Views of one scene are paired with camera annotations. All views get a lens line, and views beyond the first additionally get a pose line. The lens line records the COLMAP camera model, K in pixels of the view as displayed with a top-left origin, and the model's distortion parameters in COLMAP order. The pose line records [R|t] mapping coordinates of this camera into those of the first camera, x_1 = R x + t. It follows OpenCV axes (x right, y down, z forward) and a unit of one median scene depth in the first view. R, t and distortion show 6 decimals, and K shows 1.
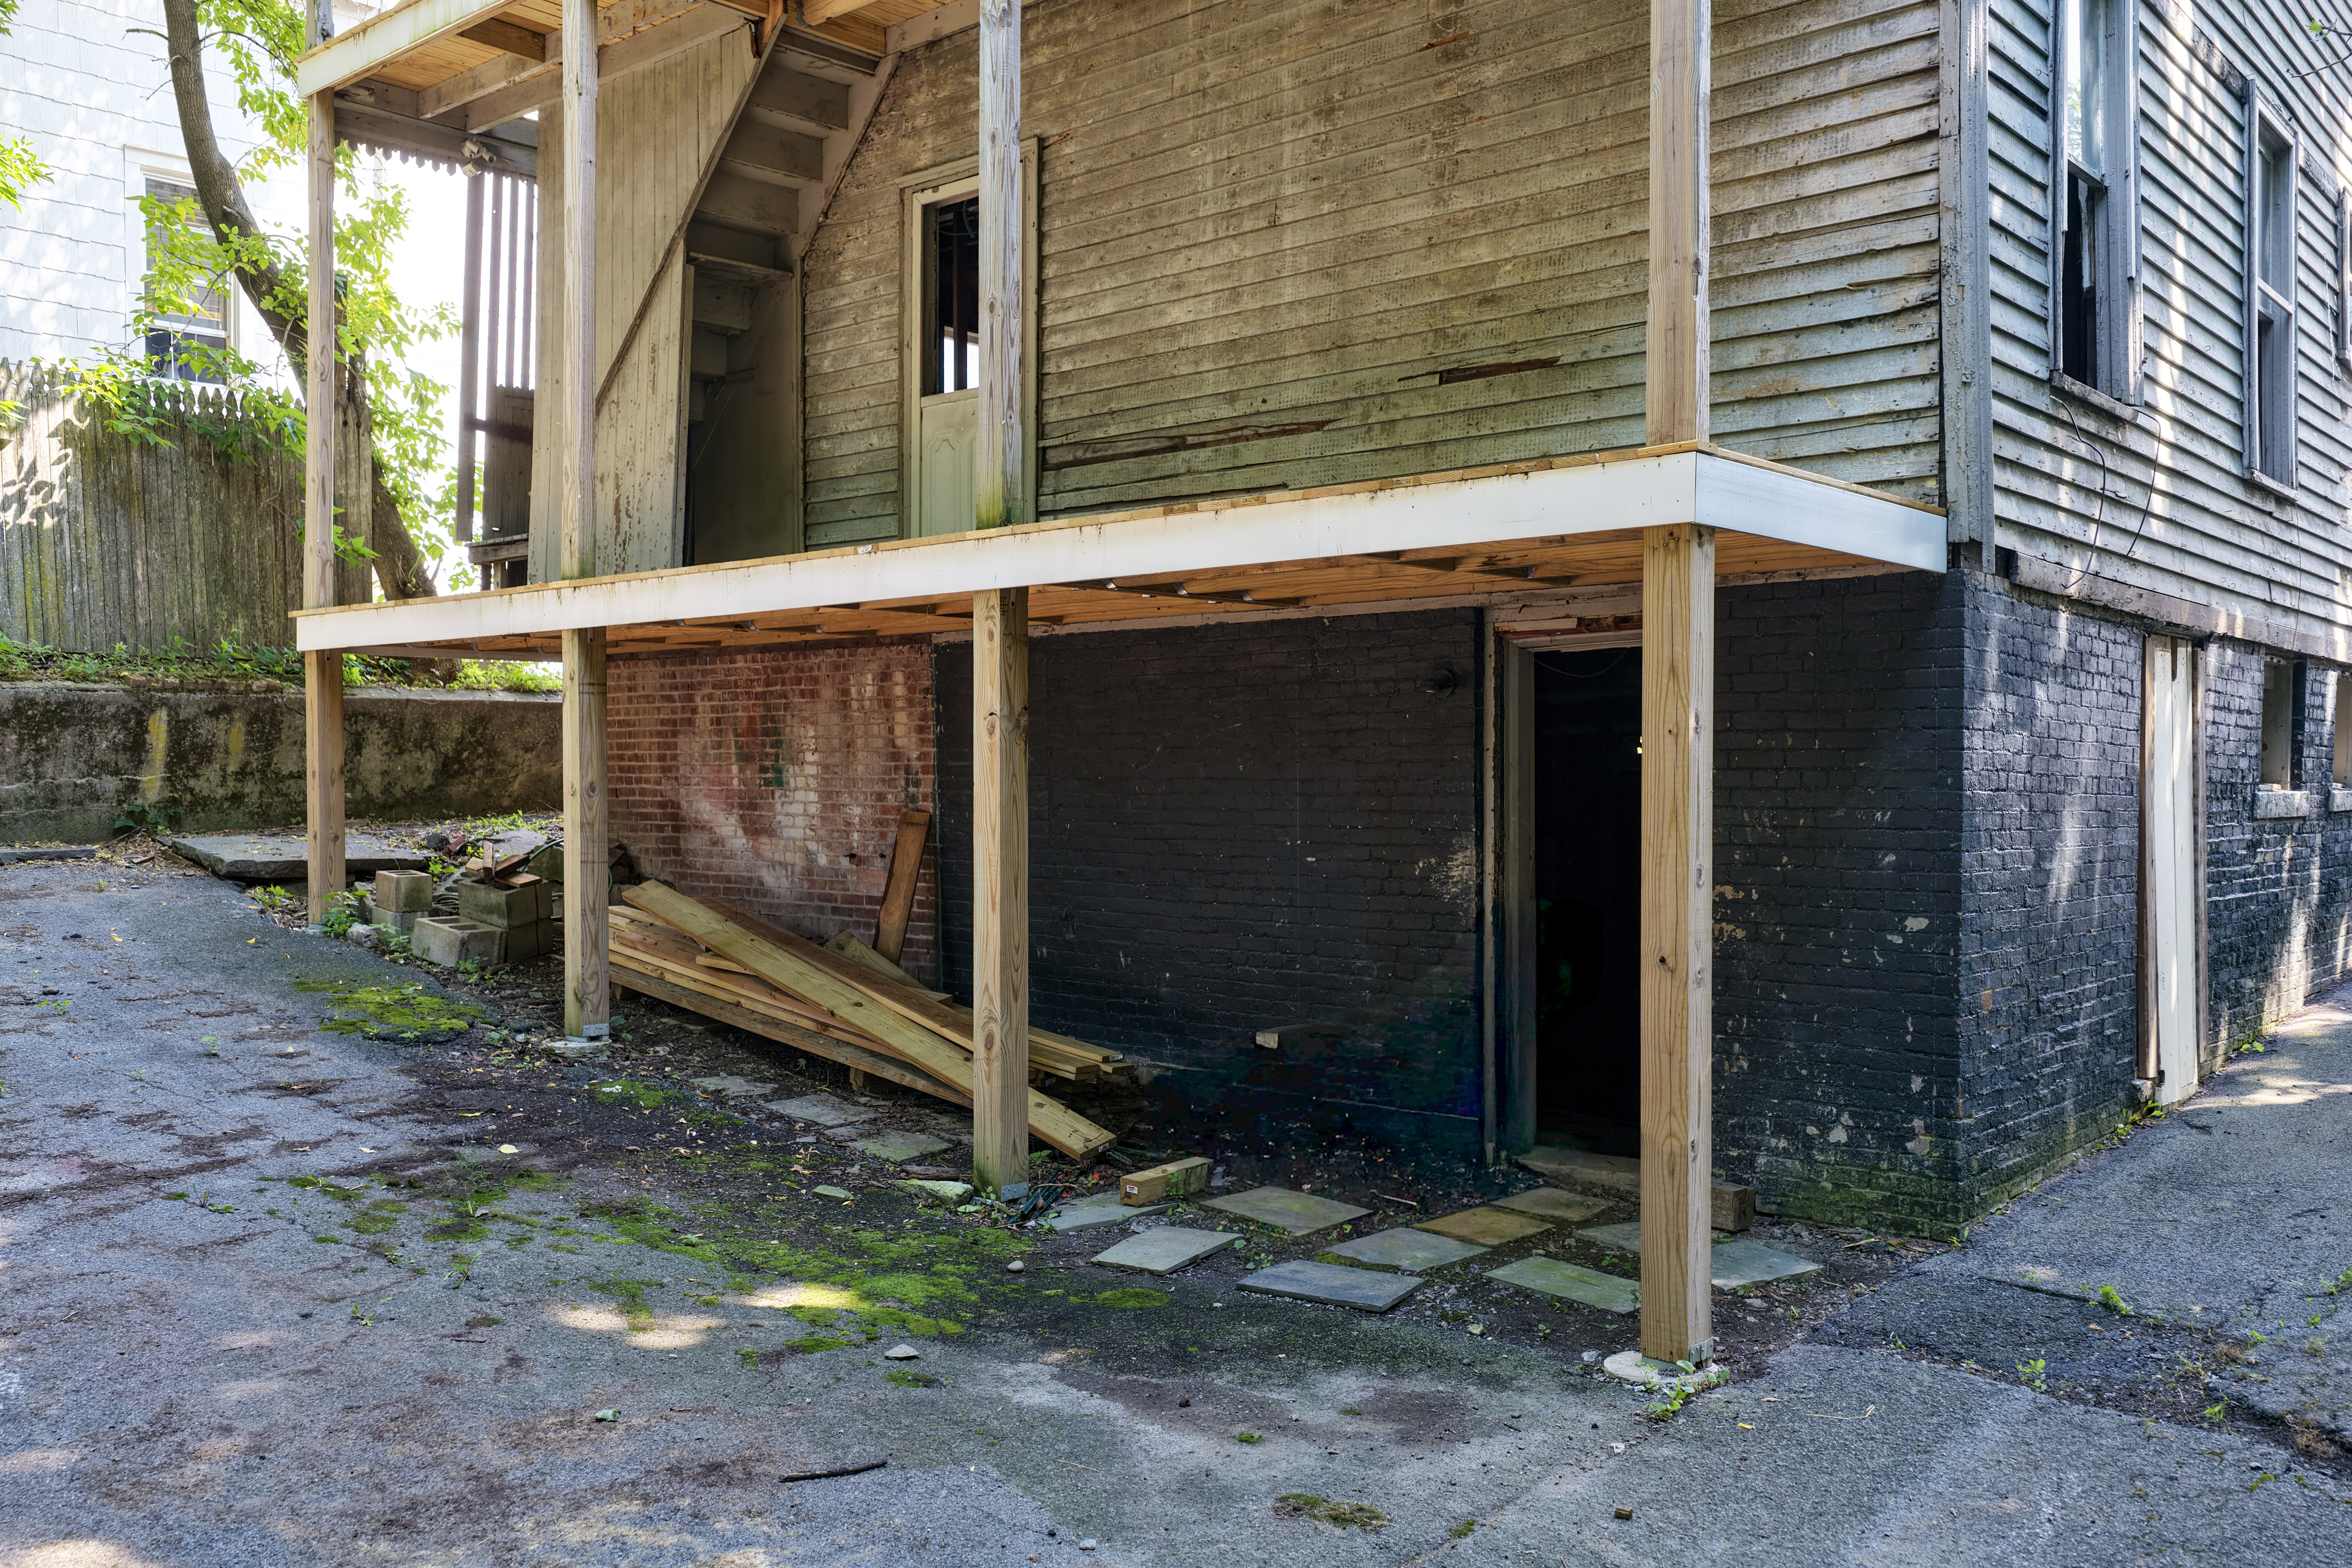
lens RADIAL K [[1972.4, 0, 1185.6], [0, 1972.4, 791.9], [0, 0, 1]] dist [-0.013670, 0.036851]
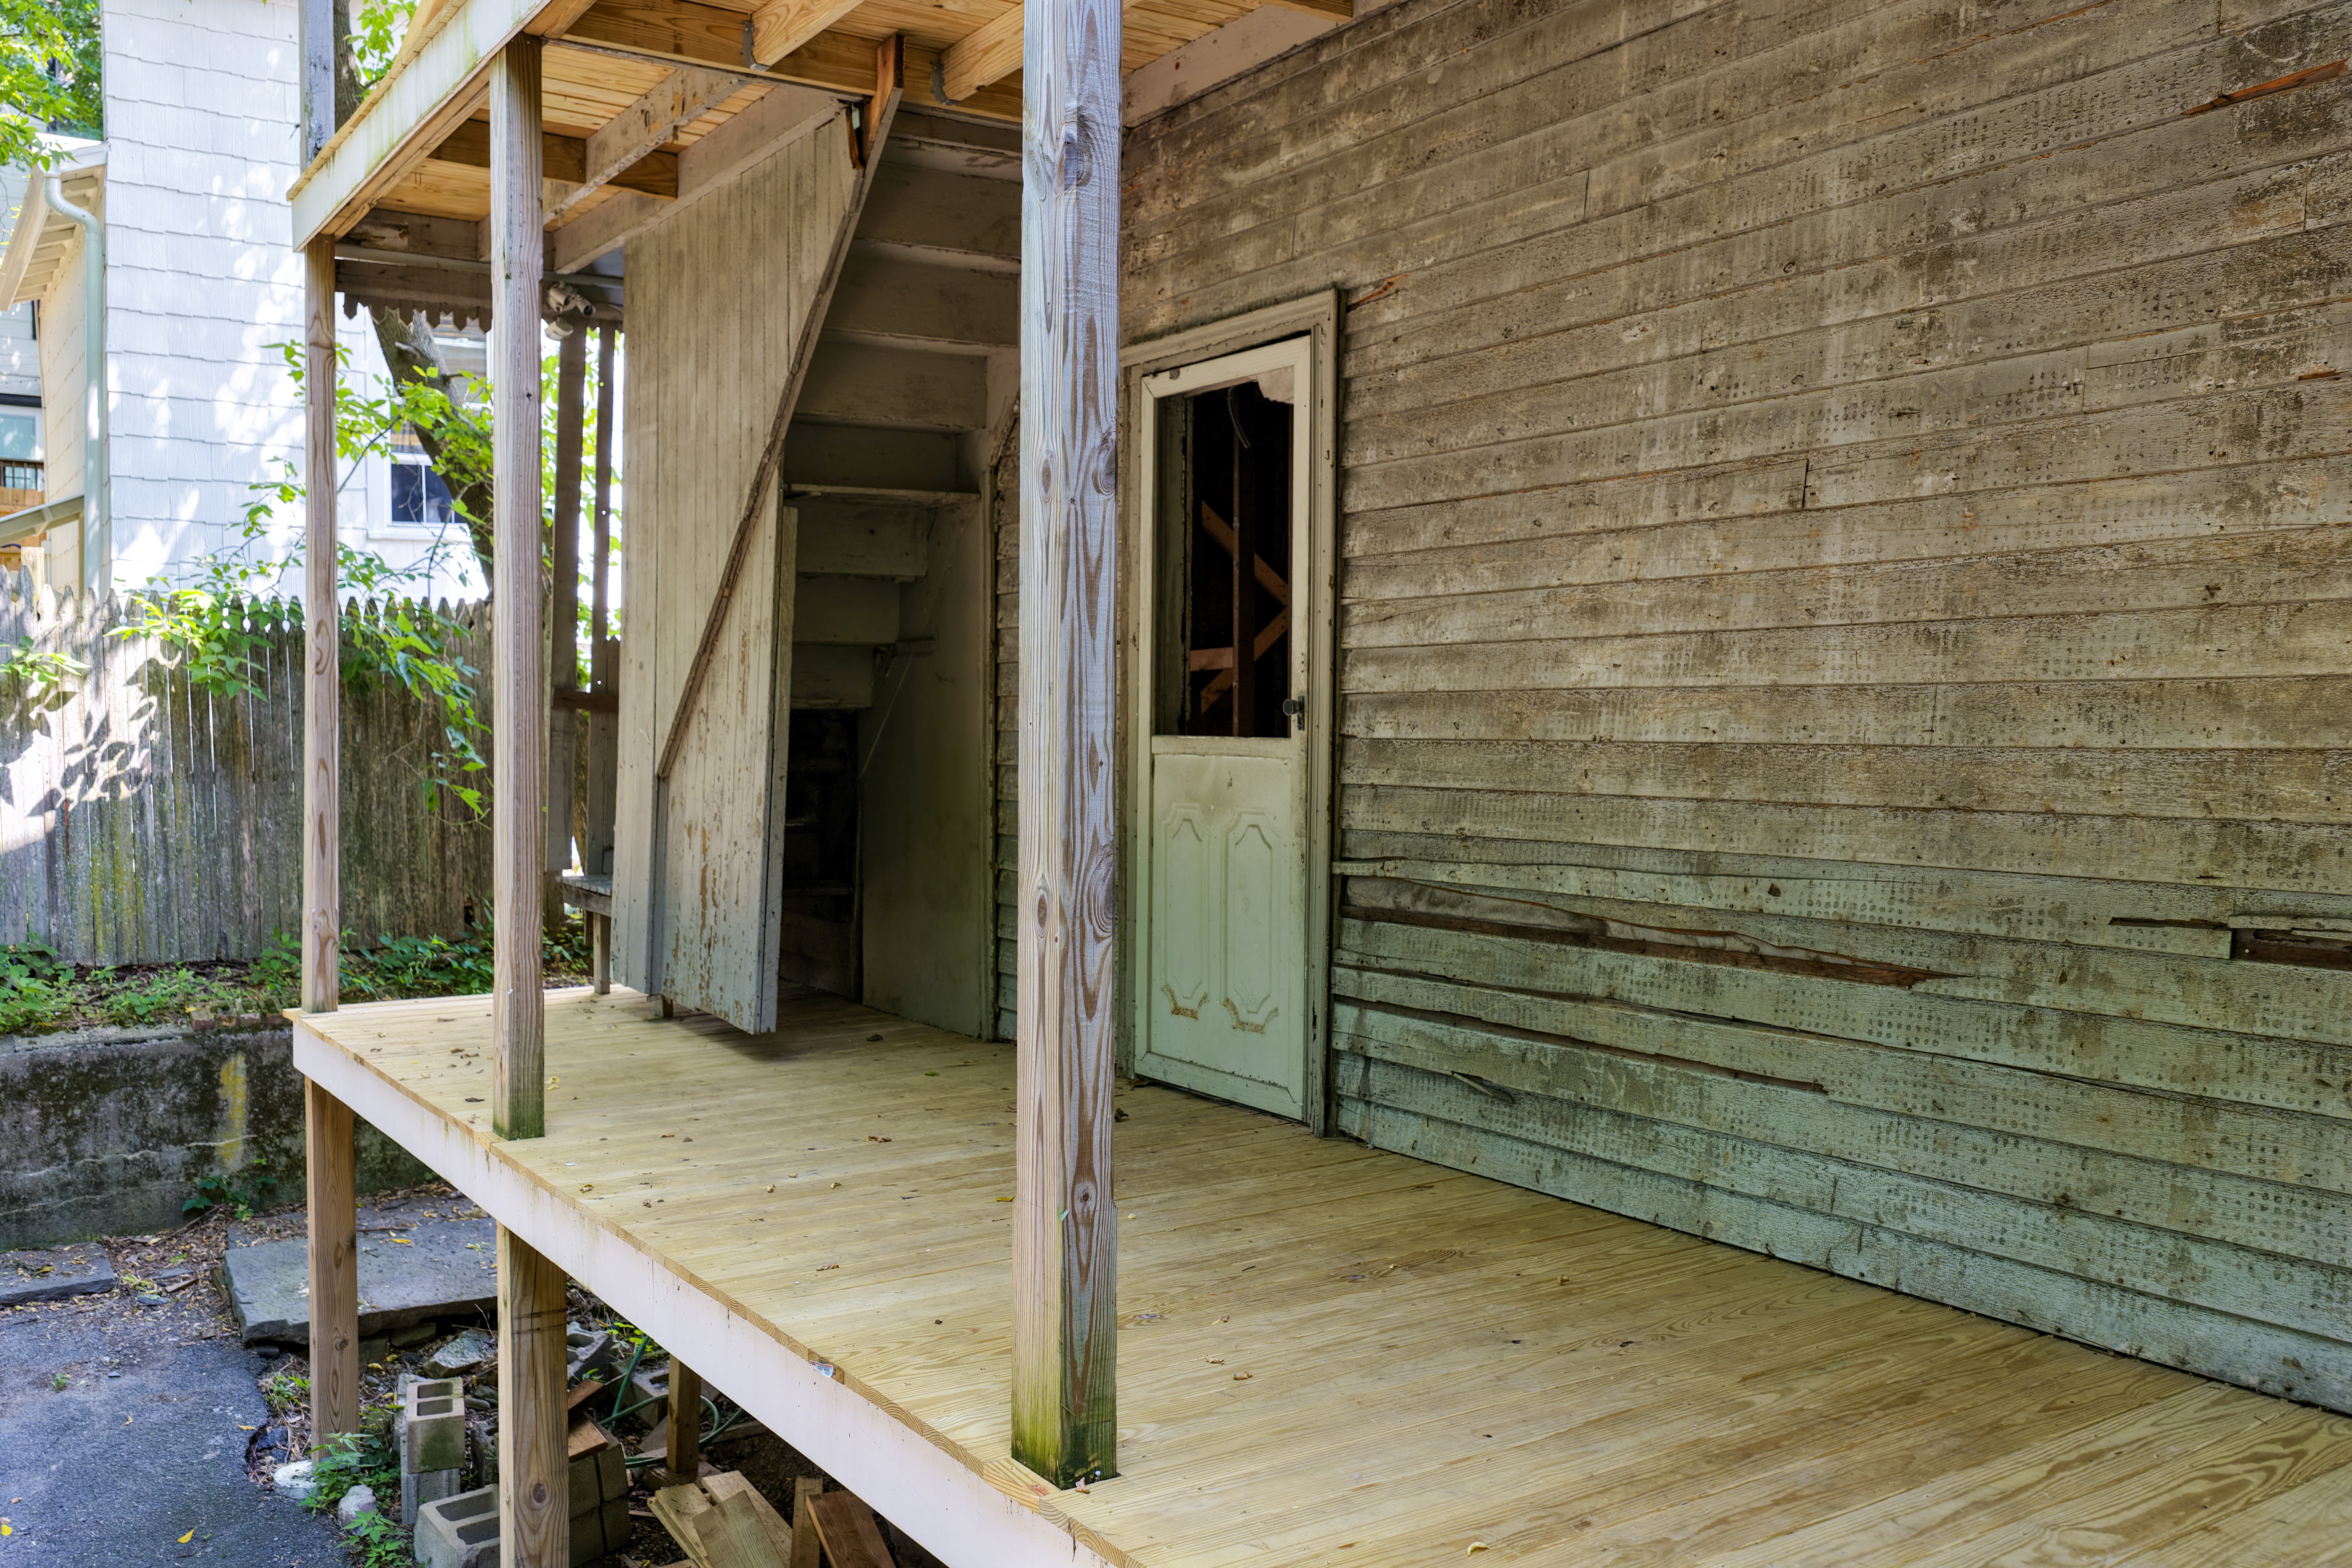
lens RADIAL K [[1972.4, 0, 1180.3], [0, 1972.4, 788.7], [0, 0, 1]] dist [-0.013670, 0.036851]
pose [[0.966834, 0.013036, -0.255072, 0.020973], [-0.006595, 0.999638, 0.026090, -0.212232], [0.255320, -0.023542, 0.966570, 0.476541]]
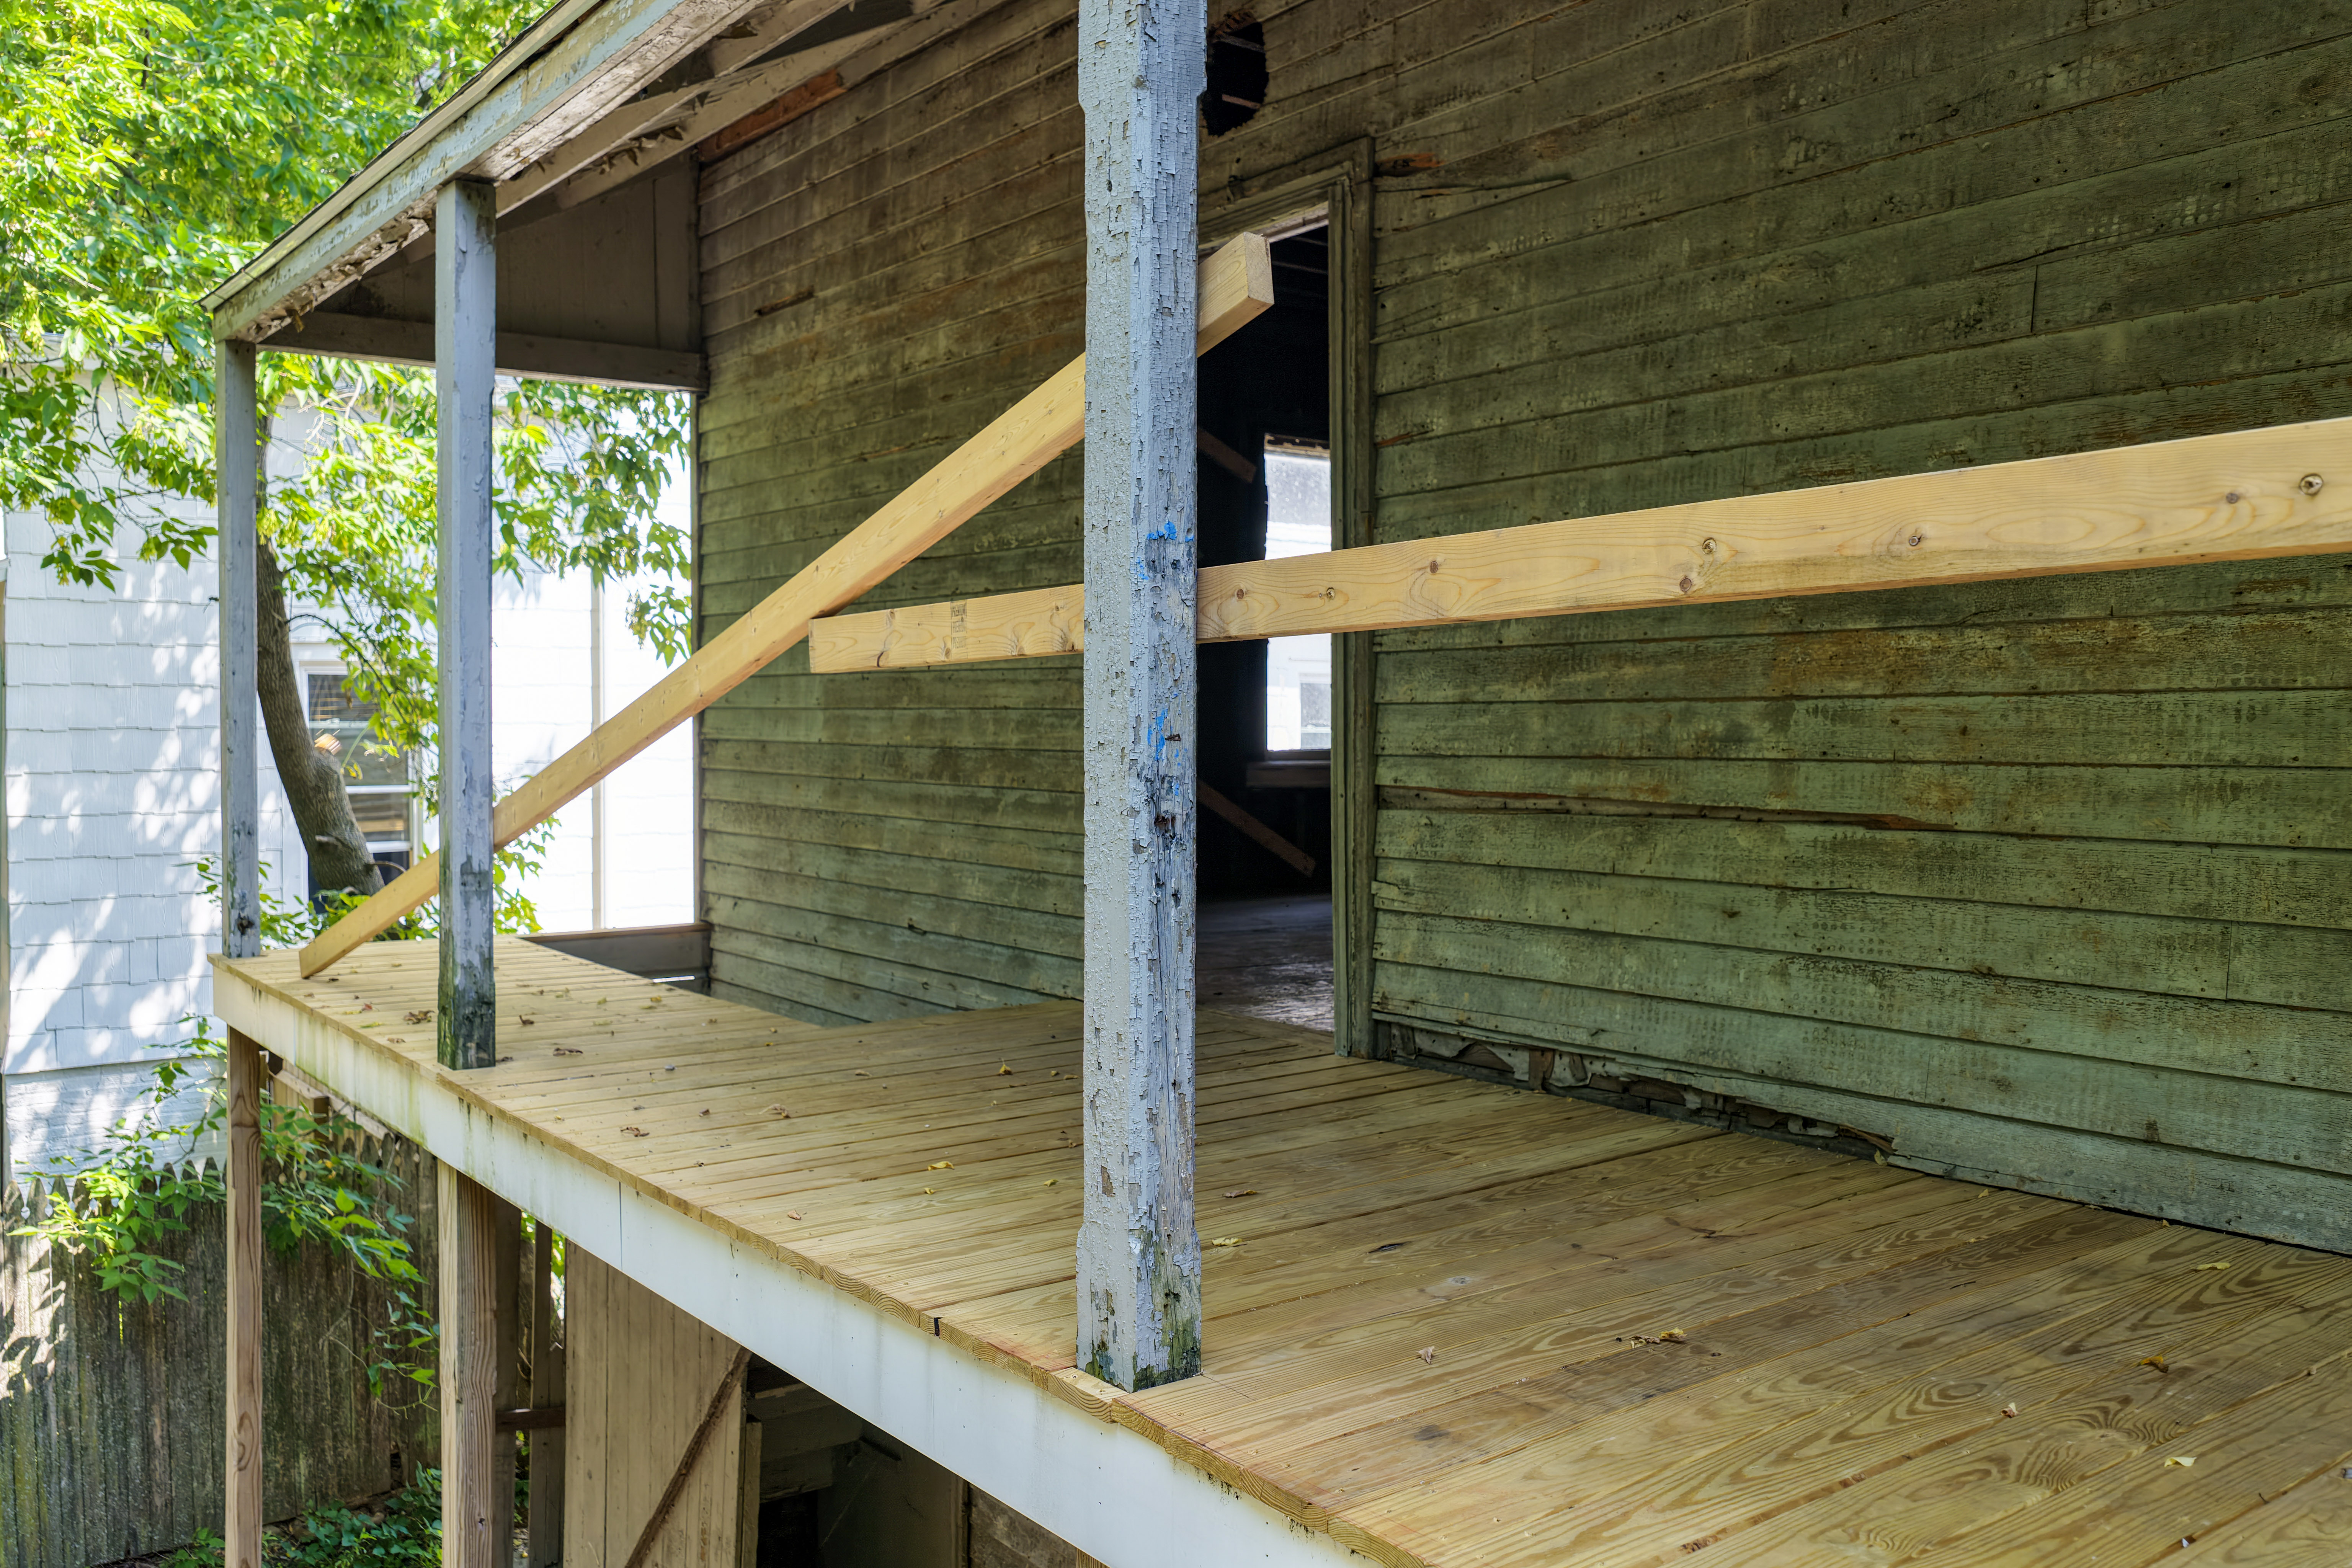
lens RADIAL K [[1972.4, 0, 1171.7], [0, 1972.4, 767.5], [0, 0, 1]] dist [-0.013670, 0.036851]
pose [[0.975777, 0.008416, -0.218607, -0.010551], [-0.004224, 0.999798, 0.019637, -0.504682], [0.218728, -0.018238, 0.975615, 0.506821]]
